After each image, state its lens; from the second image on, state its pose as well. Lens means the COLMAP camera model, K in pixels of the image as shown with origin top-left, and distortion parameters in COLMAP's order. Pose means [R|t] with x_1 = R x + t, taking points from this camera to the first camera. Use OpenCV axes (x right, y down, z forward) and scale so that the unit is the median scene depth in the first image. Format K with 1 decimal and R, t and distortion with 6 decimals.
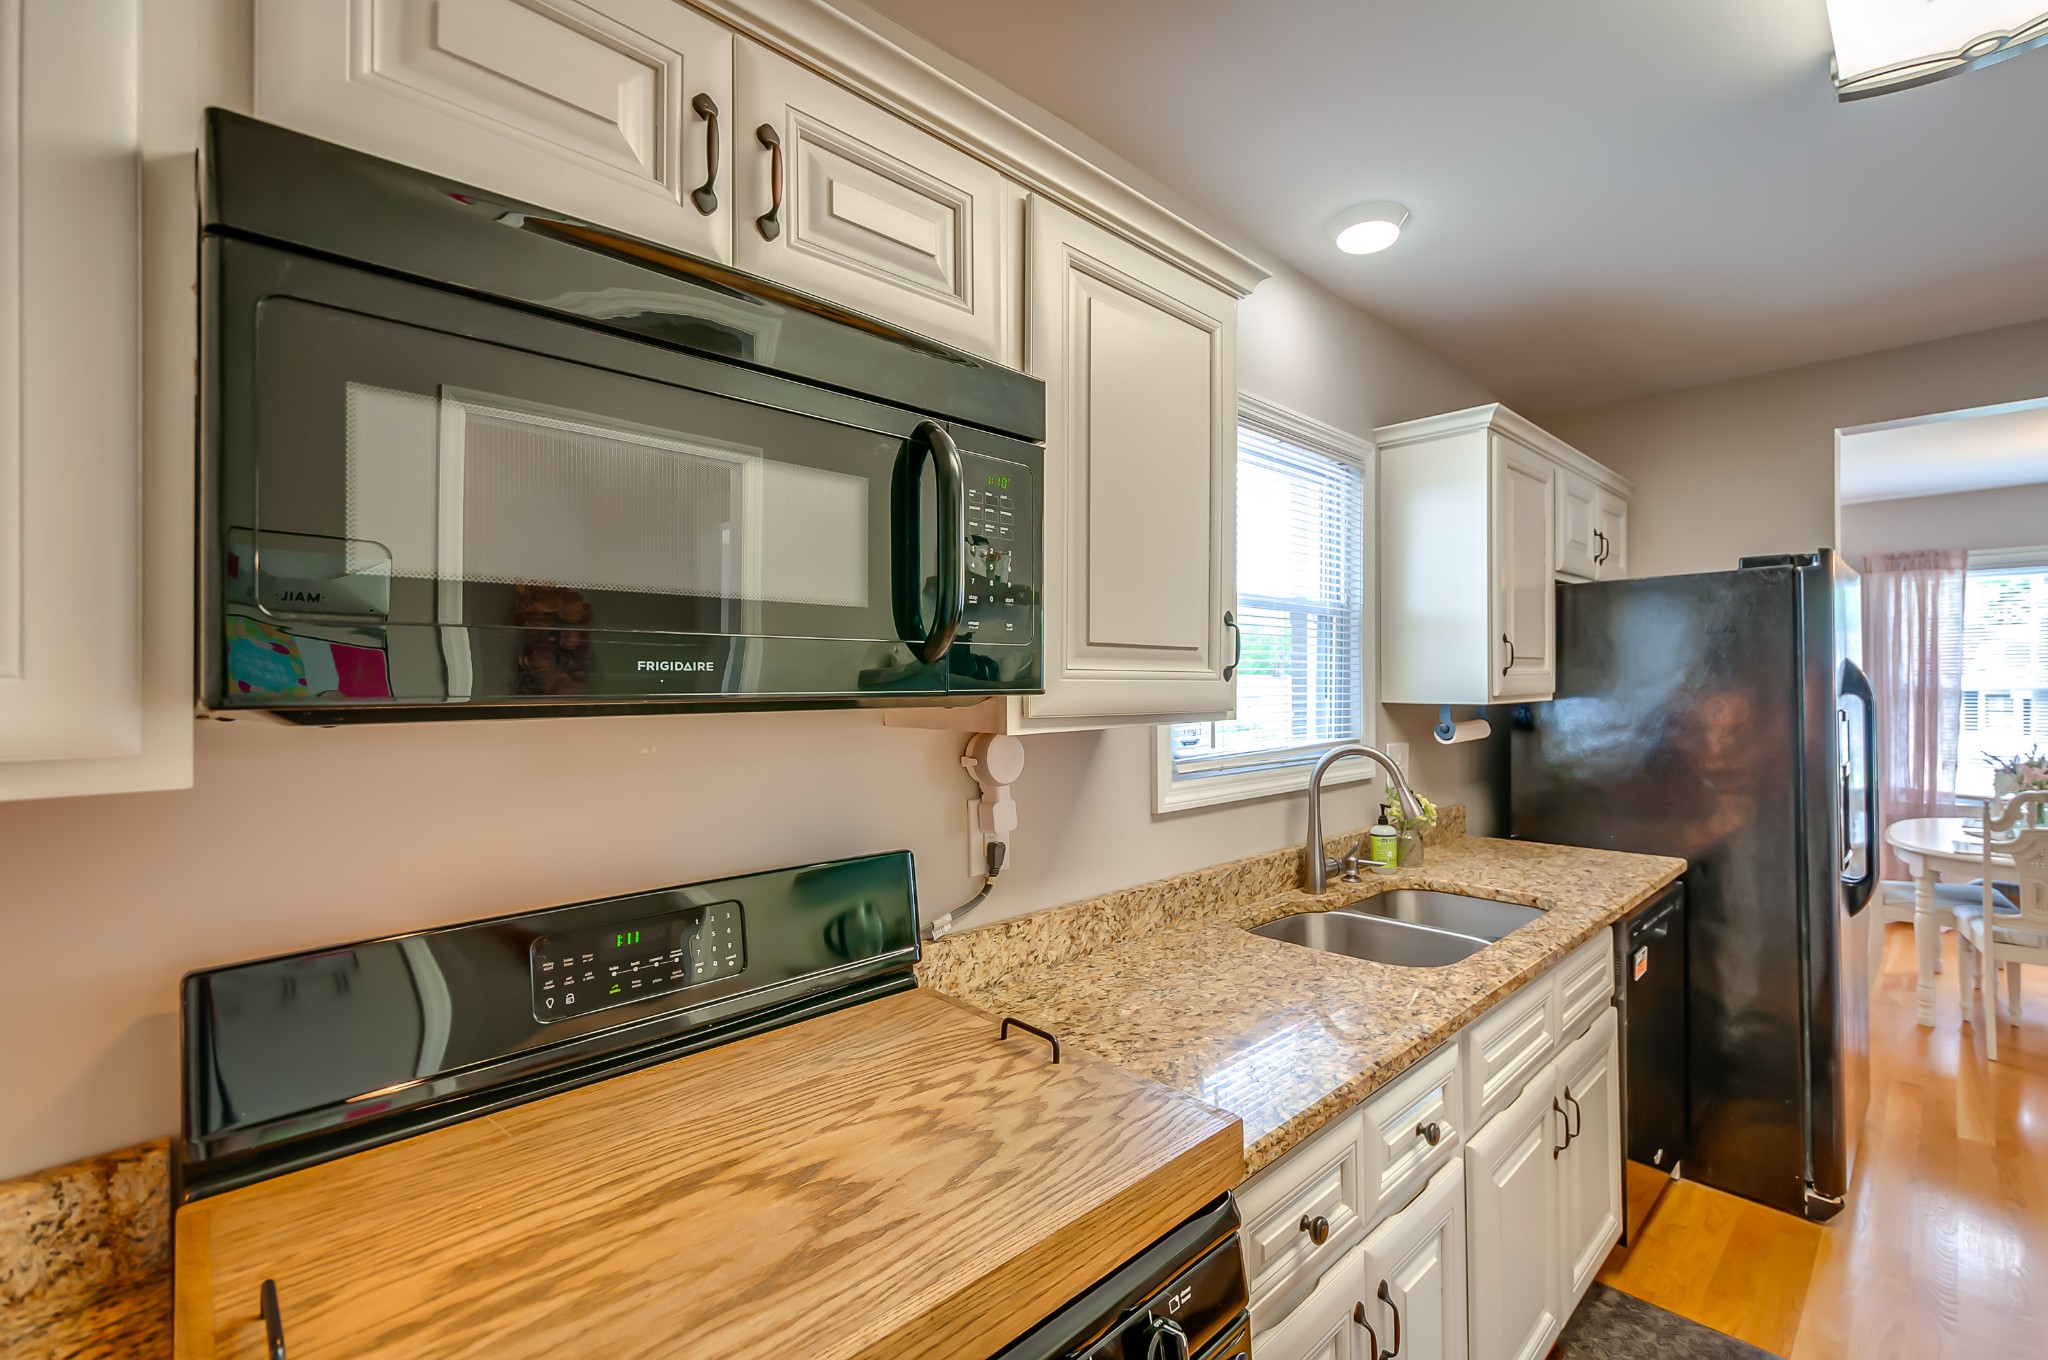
lens RADIAL K [[890.5, 0, 1094.8], [0, 890.5, 682.9], [0, 0, 1]] dist [0.003365, 0.000202]
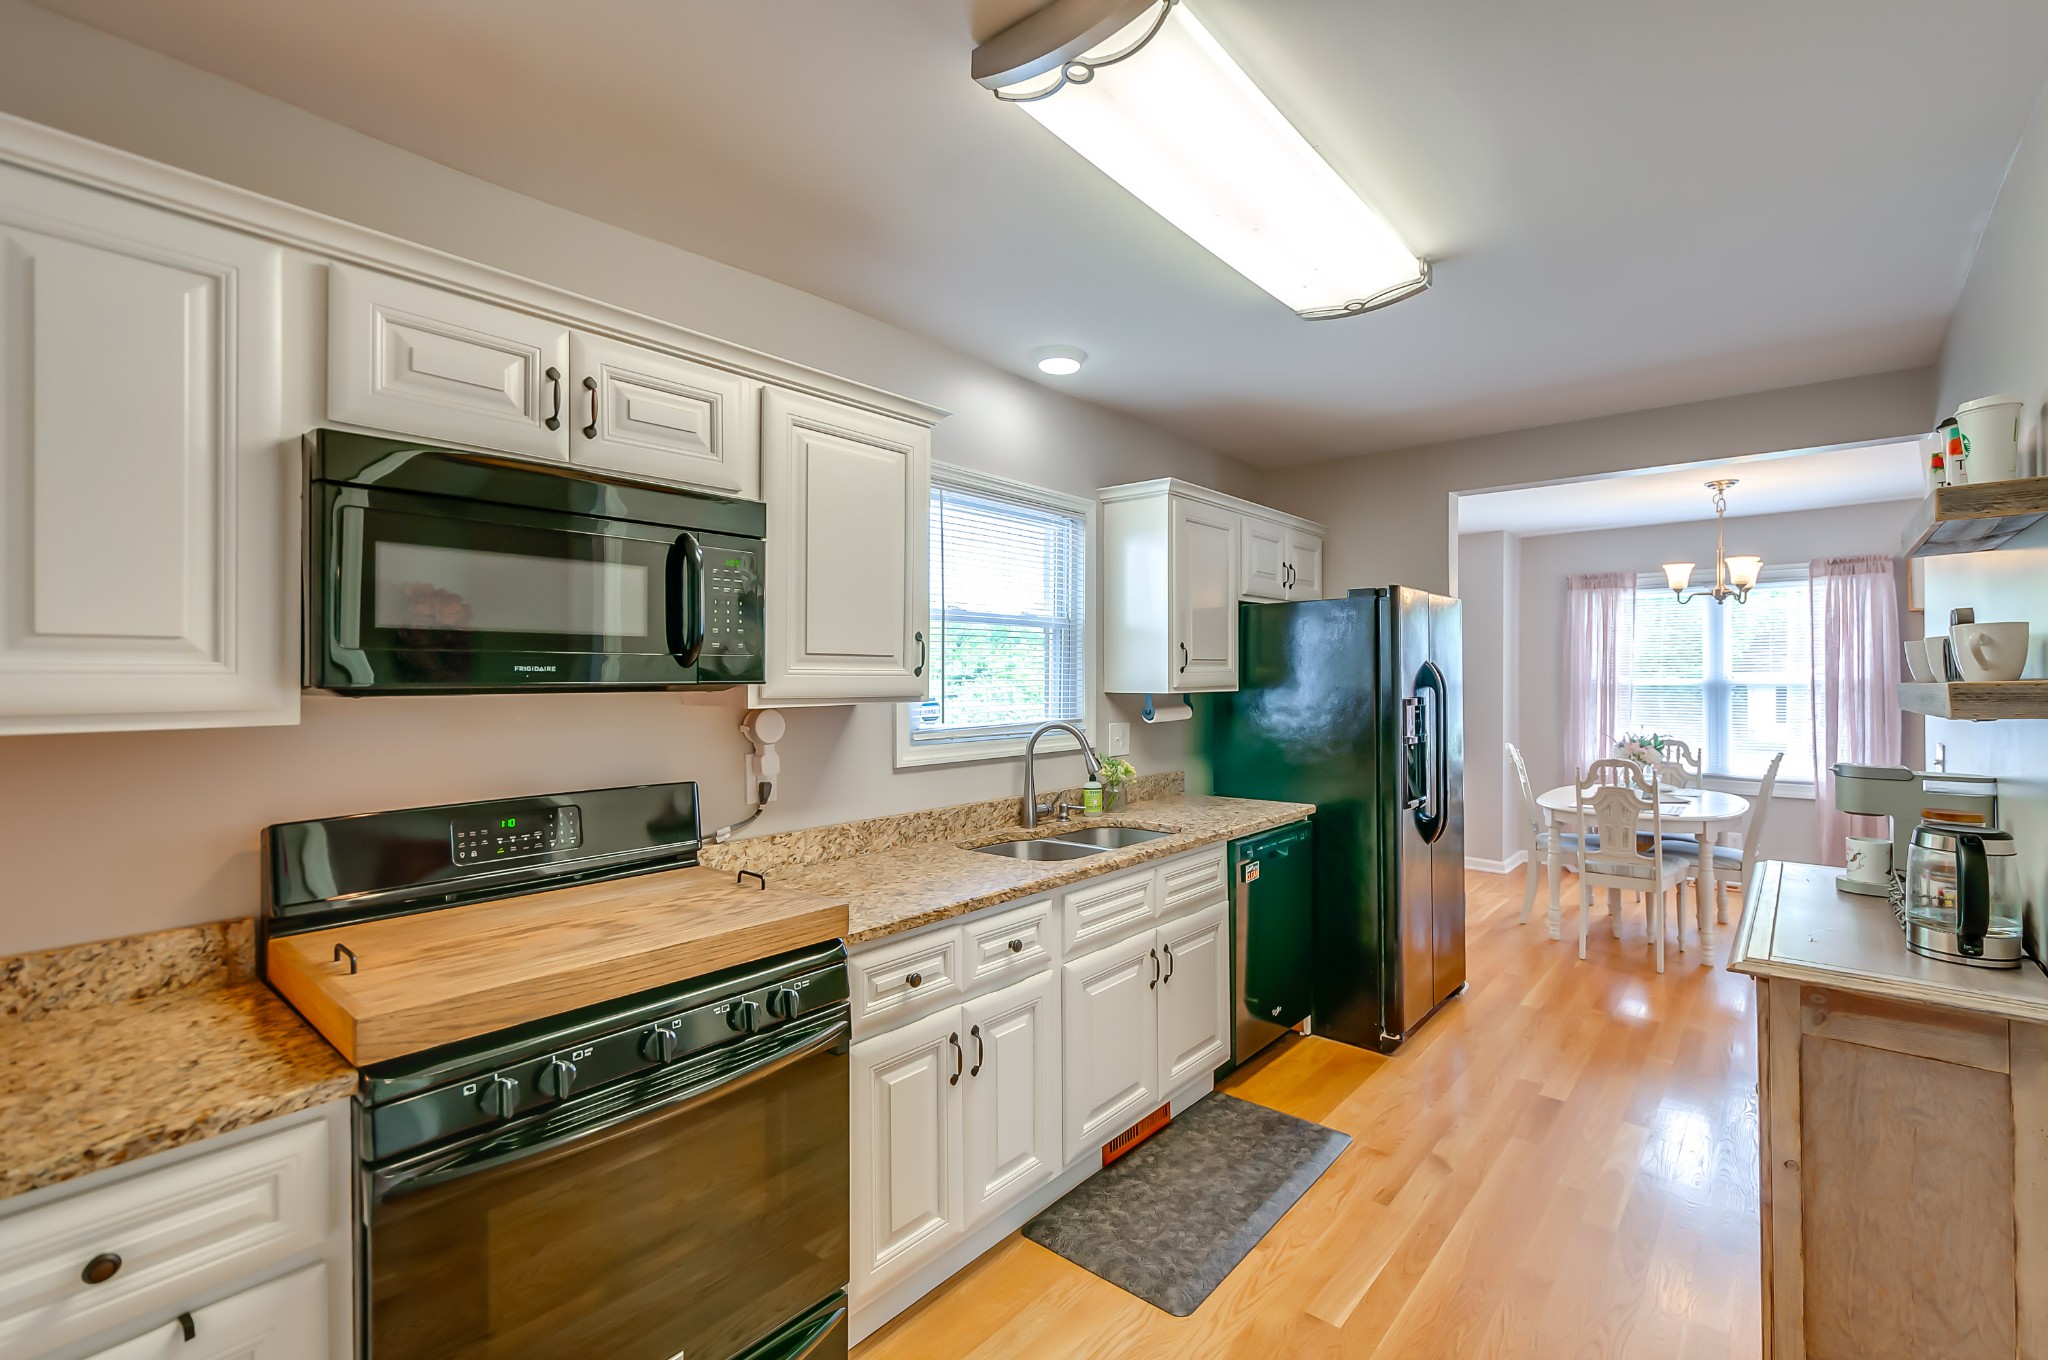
lens RADIAL K [[895.5, 0, 1097.8], [0, 895.5, 677.2], [0, 0, 1]] dist [0.005424, -0.000507]
pose [[0.994774, 0.002485, 0.102072, 0.300892], [-0.002533, 0.999997, 0.000339, -0.002061], [-0.102071, -0.000596, 0.994777, -0.586610]]
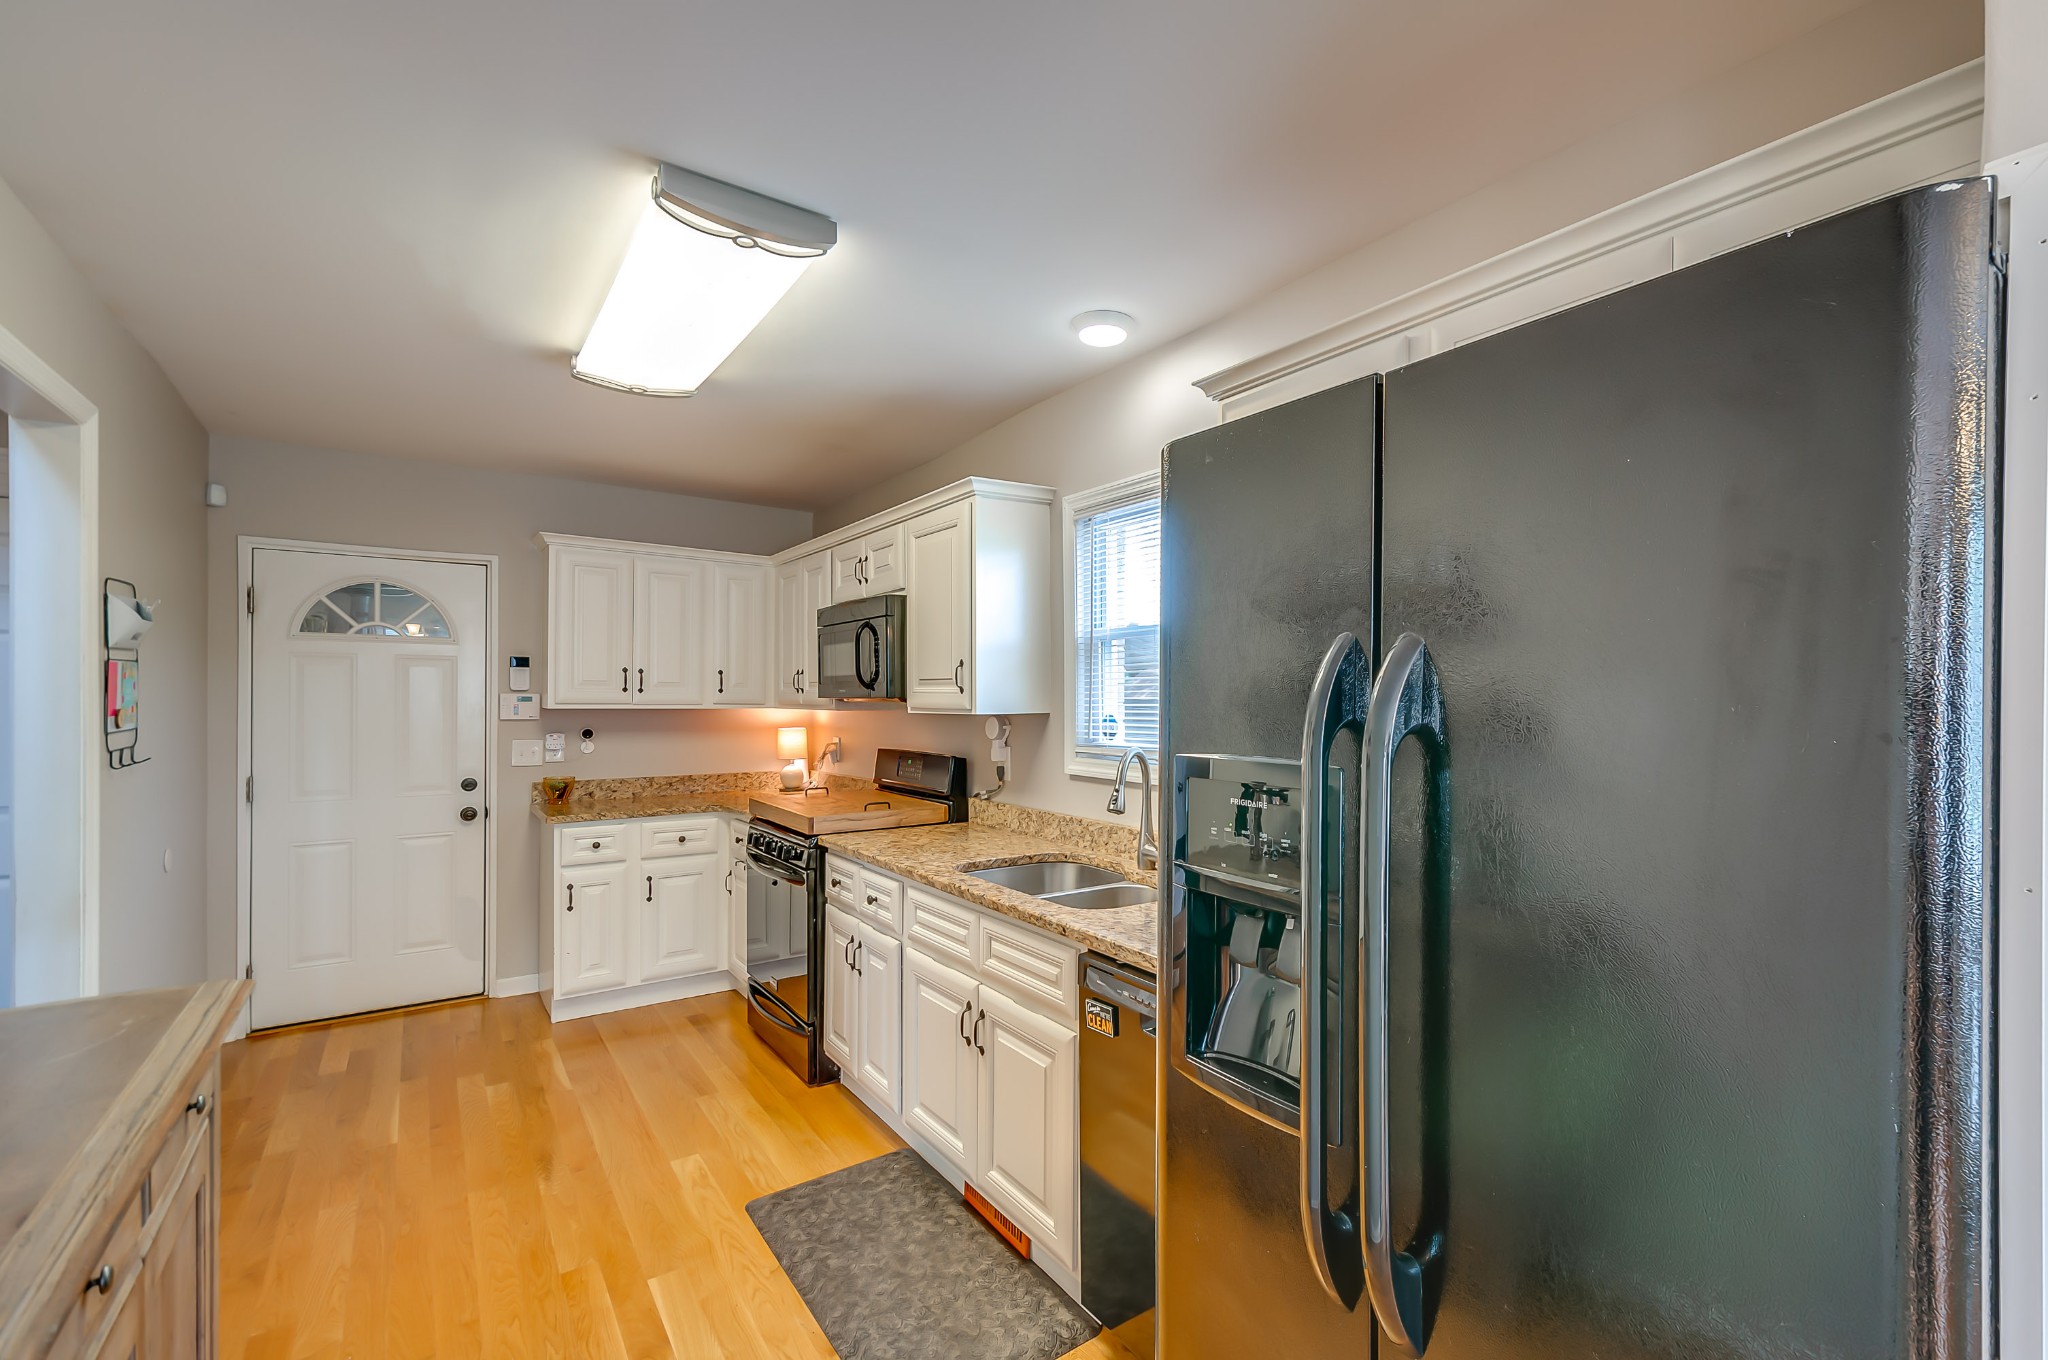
lens RADIAL K [[890.5, 0, 1094.8], [0, 890.5, 682.9], [0, 0, 1]] dist [0.003365, 0.000202]
pose [[-0.155553, -0.007126, -0.987802, 2.095252], [0.000788, 0.999973, -0.007338, -0.014299], [0.987827, -0.001920, -0.155543, 1.604879]]
